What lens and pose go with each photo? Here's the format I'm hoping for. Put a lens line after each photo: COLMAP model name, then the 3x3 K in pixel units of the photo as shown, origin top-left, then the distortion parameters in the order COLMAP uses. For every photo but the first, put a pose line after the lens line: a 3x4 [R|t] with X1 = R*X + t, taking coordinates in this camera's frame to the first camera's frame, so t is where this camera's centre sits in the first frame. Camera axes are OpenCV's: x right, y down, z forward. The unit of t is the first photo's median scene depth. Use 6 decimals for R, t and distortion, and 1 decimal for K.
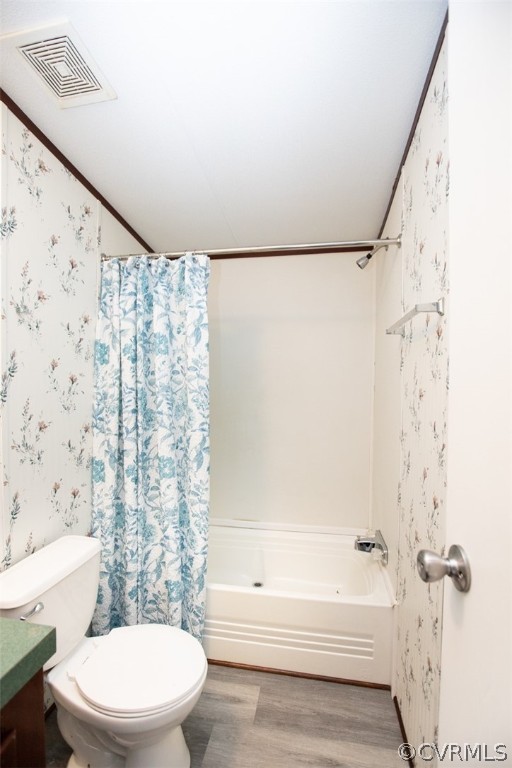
lens RADIAL K [[350.1, 0, 252.0], [0, 350.1, 383.6], [0, 0, 1]] dist [-0.050184, 0.013251]
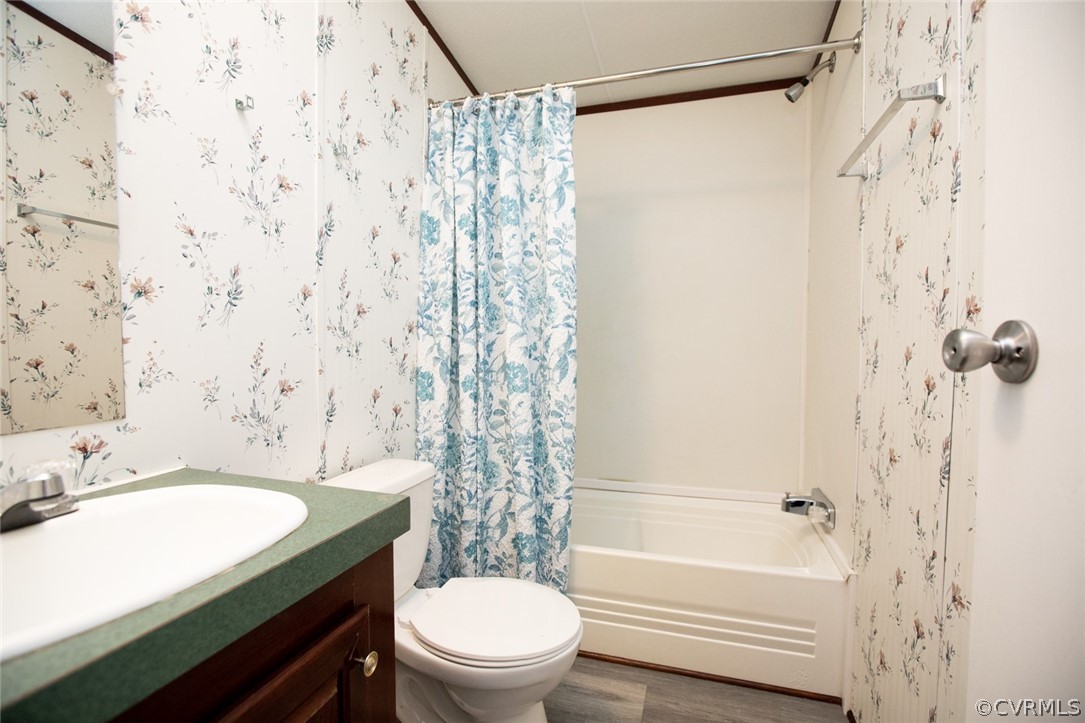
lens RADIAL K [[494.6, 0, 536.6], [0, 494.6, 352.4], [0, 0, 1]] dist [-0.050184, 0.013251]
pose [[0.991982, 0.004090, -0.126315, -0.073938], [-0.002931, 0.999952, 0.009358, 0.175346], [0.126348, -0.008913, 0.991946, -0.025121]]
